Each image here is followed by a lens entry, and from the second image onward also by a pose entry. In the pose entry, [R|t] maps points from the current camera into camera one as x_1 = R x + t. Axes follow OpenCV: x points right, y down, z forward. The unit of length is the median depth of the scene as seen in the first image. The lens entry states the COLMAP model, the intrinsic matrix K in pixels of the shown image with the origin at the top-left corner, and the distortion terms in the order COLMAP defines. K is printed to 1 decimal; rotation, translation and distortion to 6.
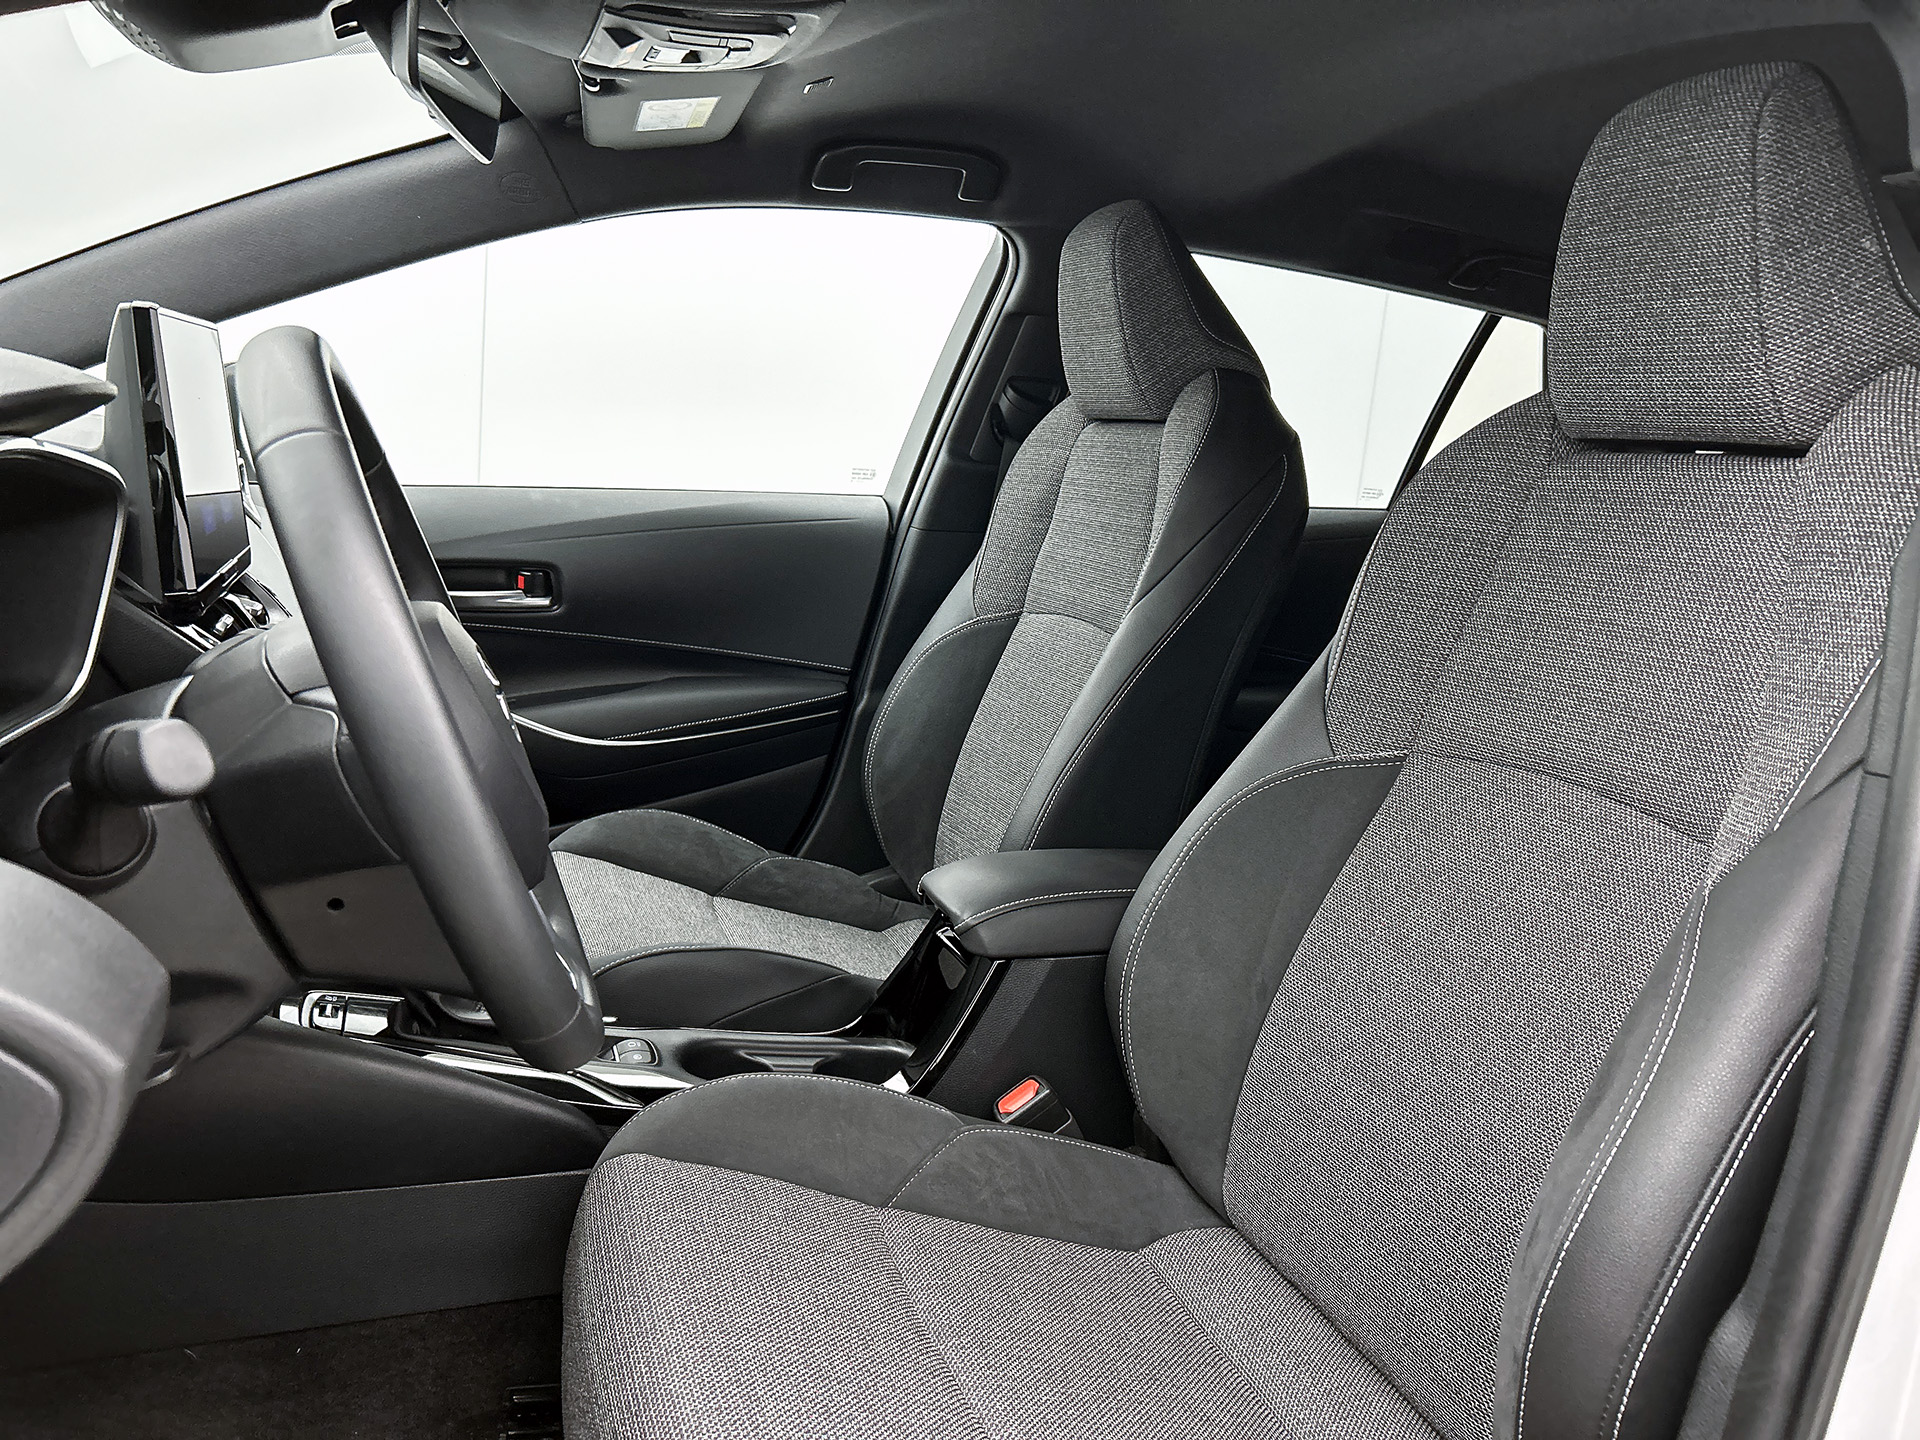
lens RADIAL K [[1460.5, 0, 960.7], [0, 1460.5, 721.2], [0, 0, 1]] dist [0.049462, -0.040413]
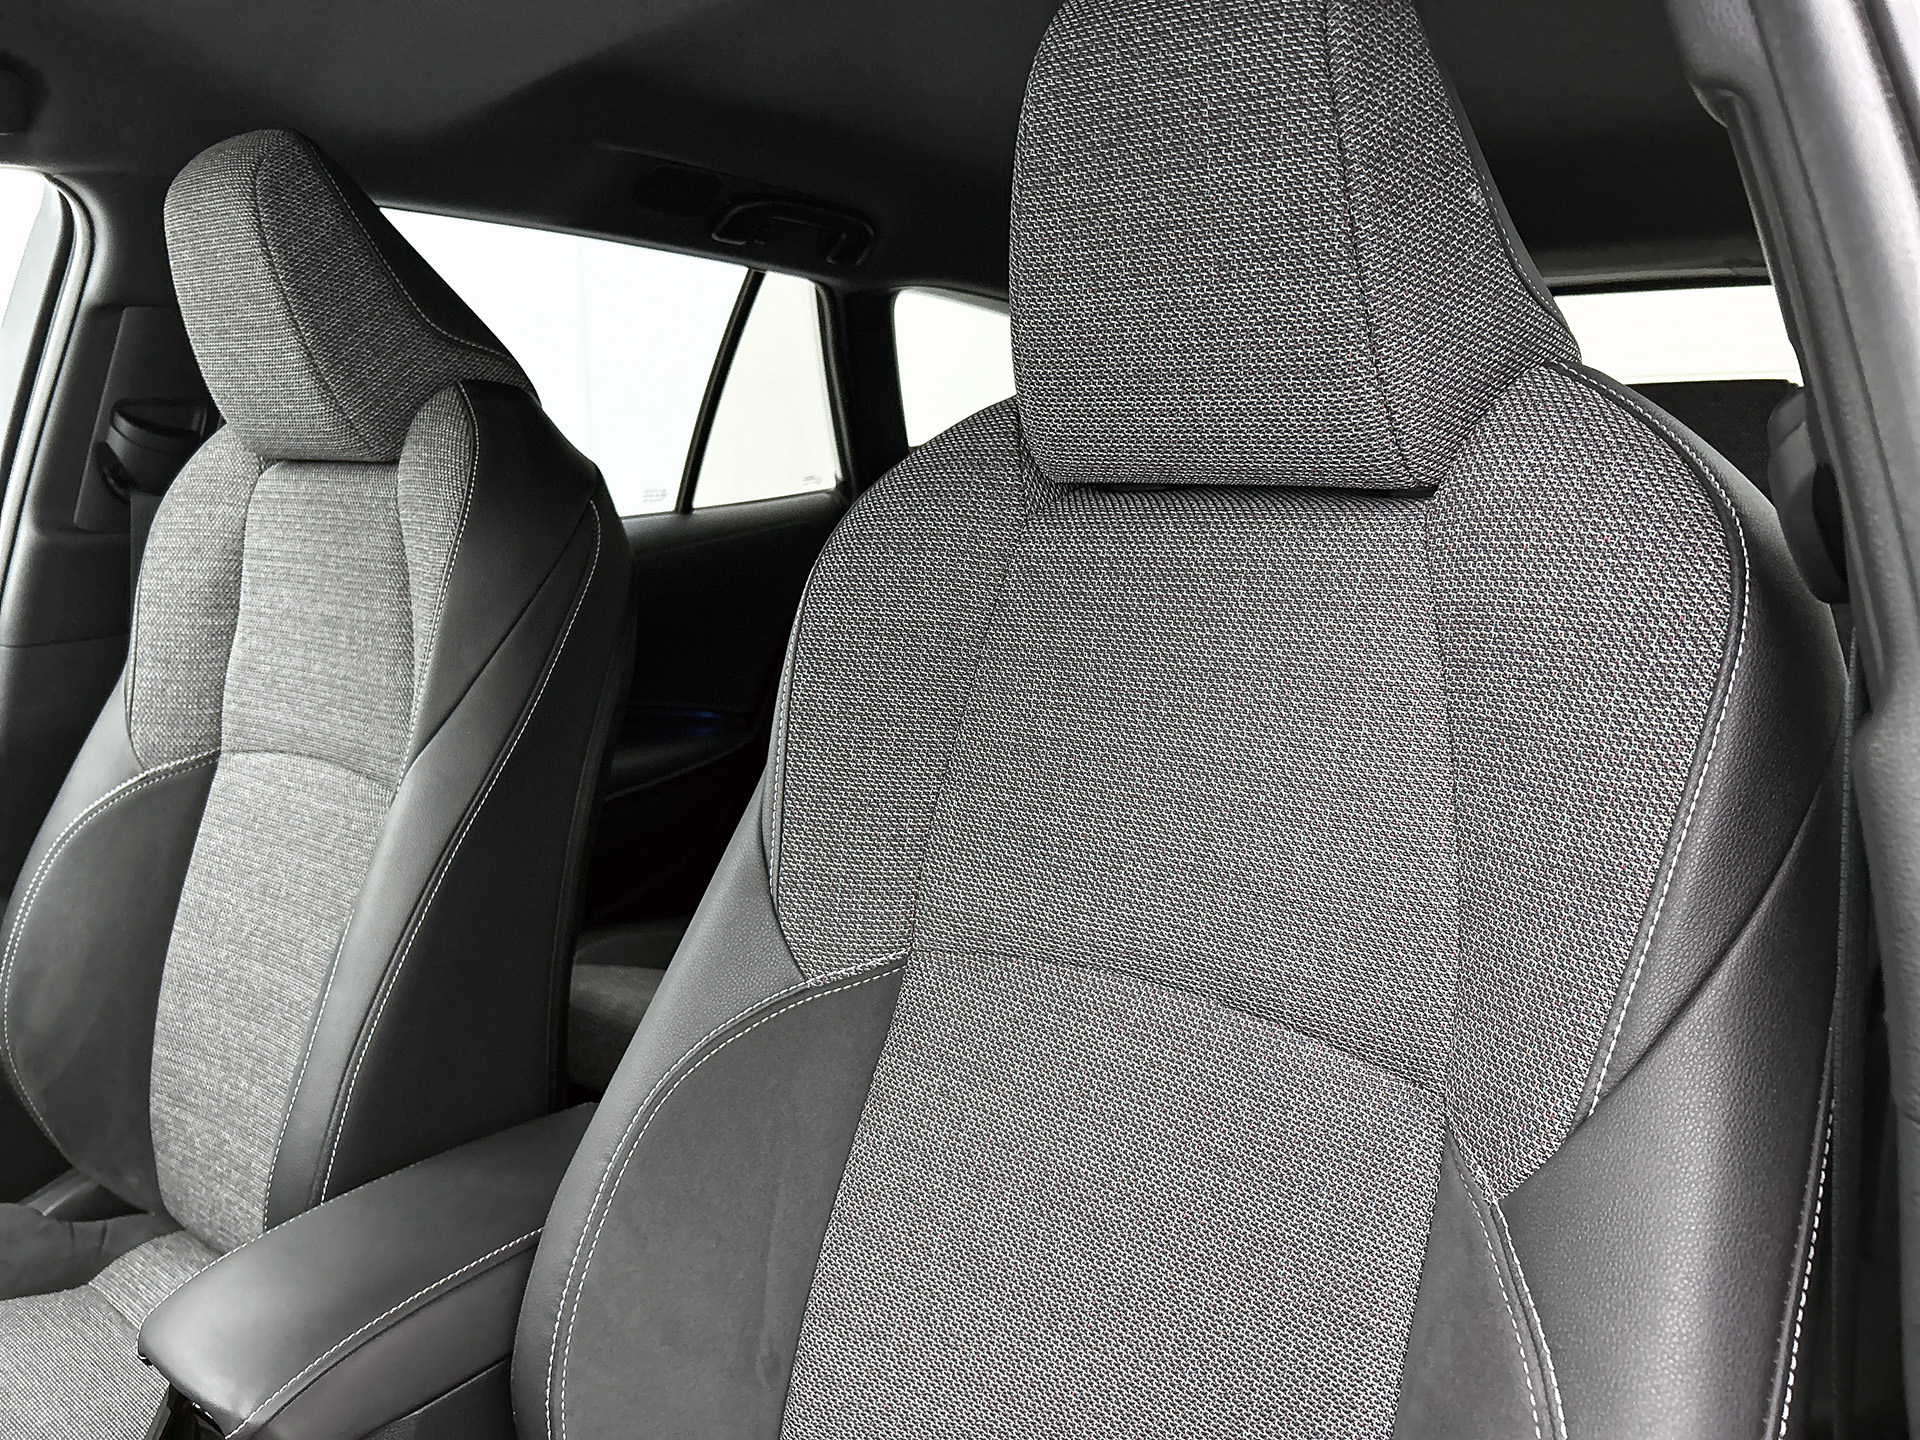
lens RADIAL K [[1460.5, 0, 951.1], [0, 1460.5, 717.2], [0, 0, 1]] dist [0.049462, -0.040413]
pose [[0.859191, -0.196311, 0.472497, 0.016199], [0.177496, 0.980478, 0.084604, -0.101866], [-0.479881, 0.011176, 0.877262, 0.284820]]
